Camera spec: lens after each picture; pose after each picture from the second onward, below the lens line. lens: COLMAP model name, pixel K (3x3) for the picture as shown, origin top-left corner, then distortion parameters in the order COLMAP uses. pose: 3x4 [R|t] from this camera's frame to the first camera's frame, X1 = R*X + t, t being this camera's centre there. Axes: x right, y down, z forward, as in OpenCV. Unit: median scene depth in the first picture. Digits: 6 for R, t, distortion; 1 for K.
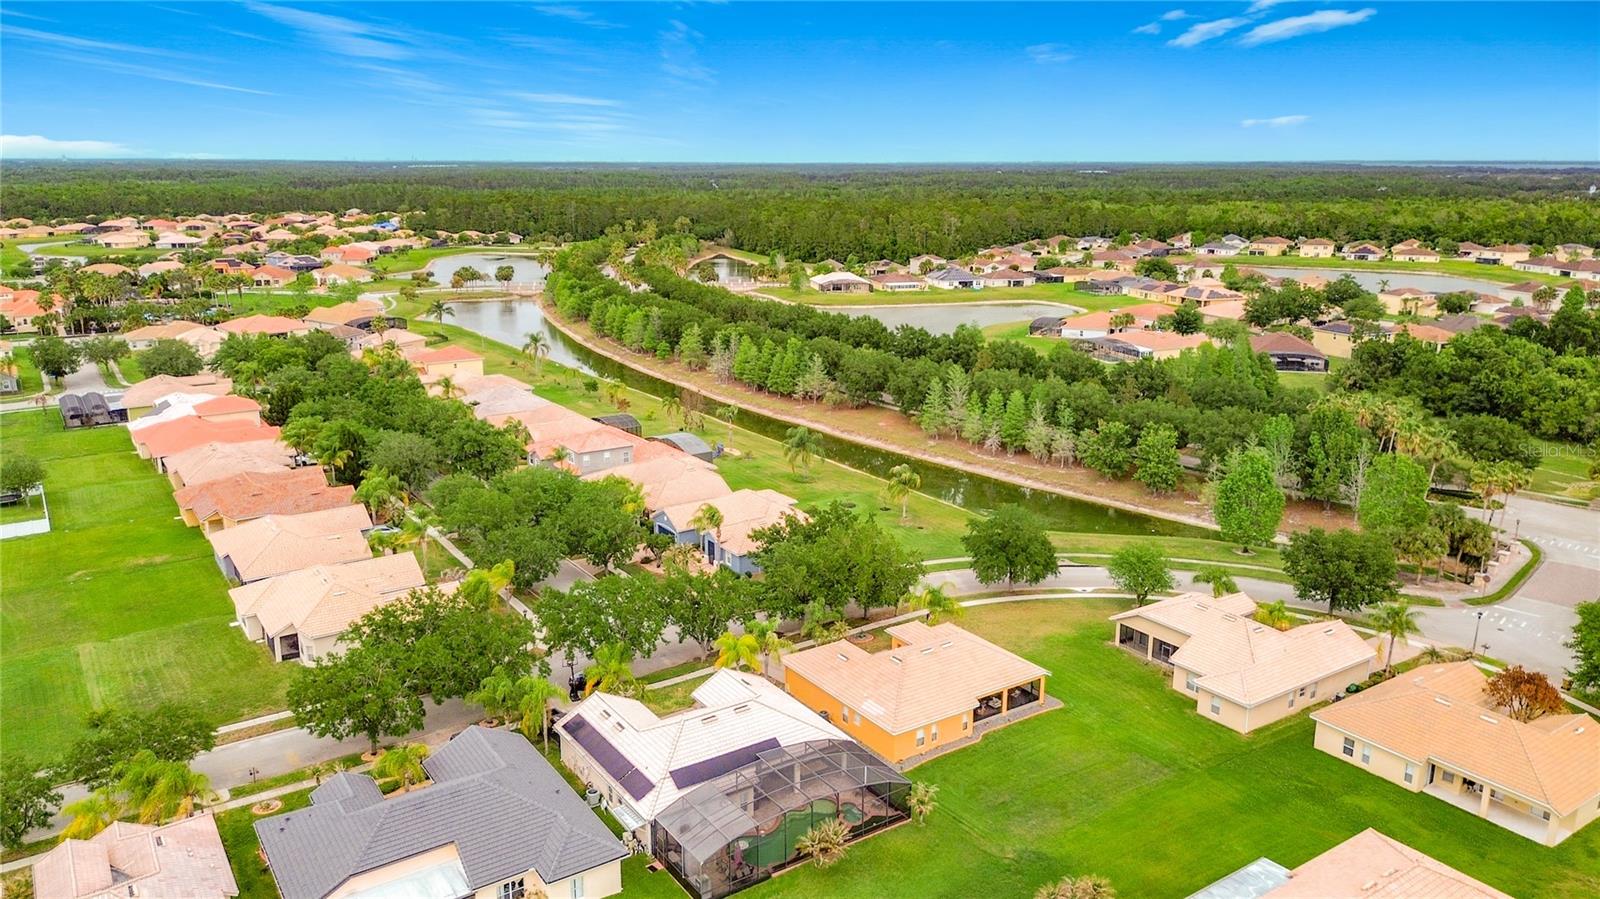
lens RADIAL K [[1144.8, 0, 818.5], [0, 1144.8, 485.6], [0, 0, 1]] dist [0.083994, -0.086123]
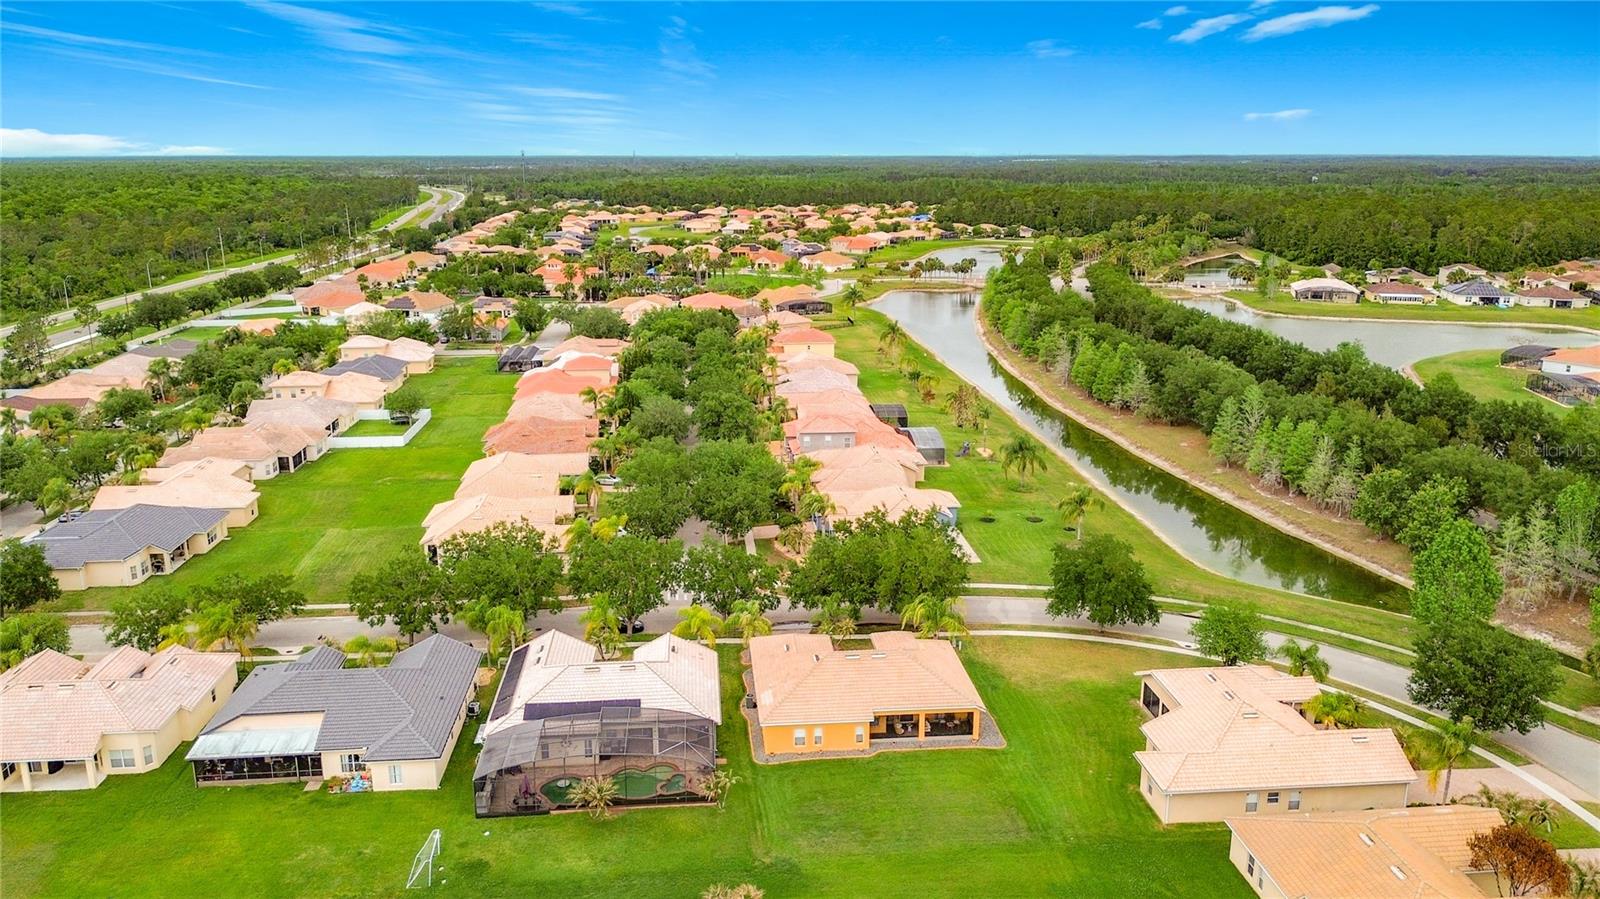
lens RADIAL K [[1190.8, 0, 810.7], [0, 1190.8, 446.9], [0, 0, 1]] dist [0.077445, -0.155987]
pose [[0.872845, 0.115747, -0.474072, 0.274007], [-0.131967, 0.991254, -0.000954, -0.013681], [0.469815, 0.063394, 0.880486, 0.041711]]
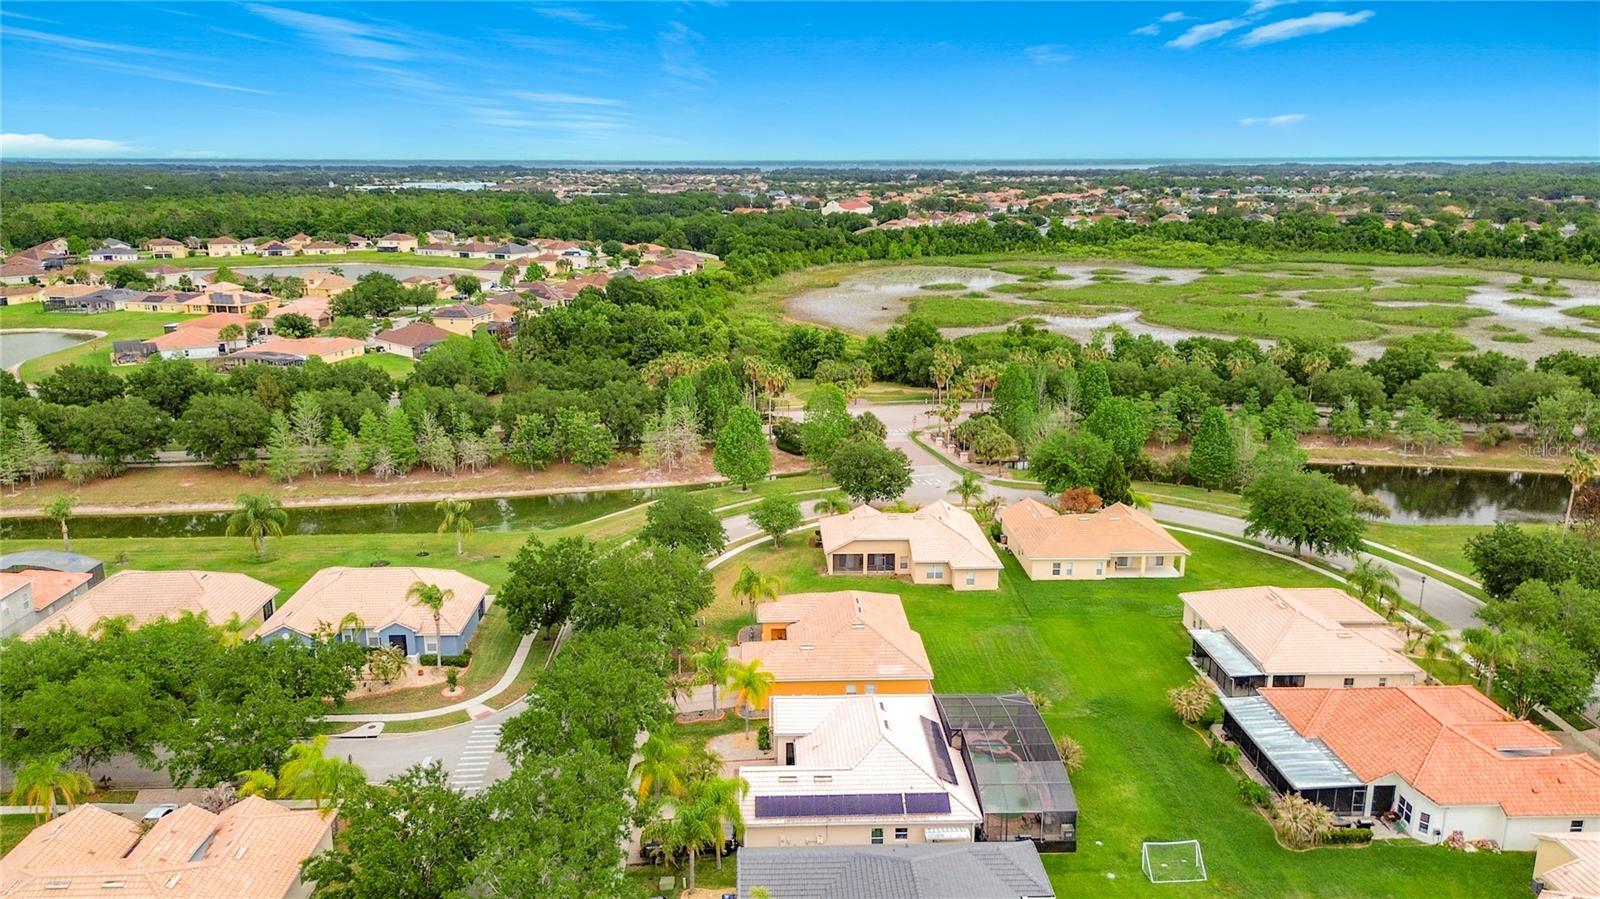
lens RADIAL K [[1145.2, 0, 762.3], [0, 1145.2, 451.0], [0, 0, 1]] dist [0.073841, 0.000589]
pose [[0.552957, -0.215056, 0.804978, -0.418190], [0.236217, 0.966940, 0.096063, -0.067014], [-0.799024, 0.137031, 0.585476, 0.218636]]
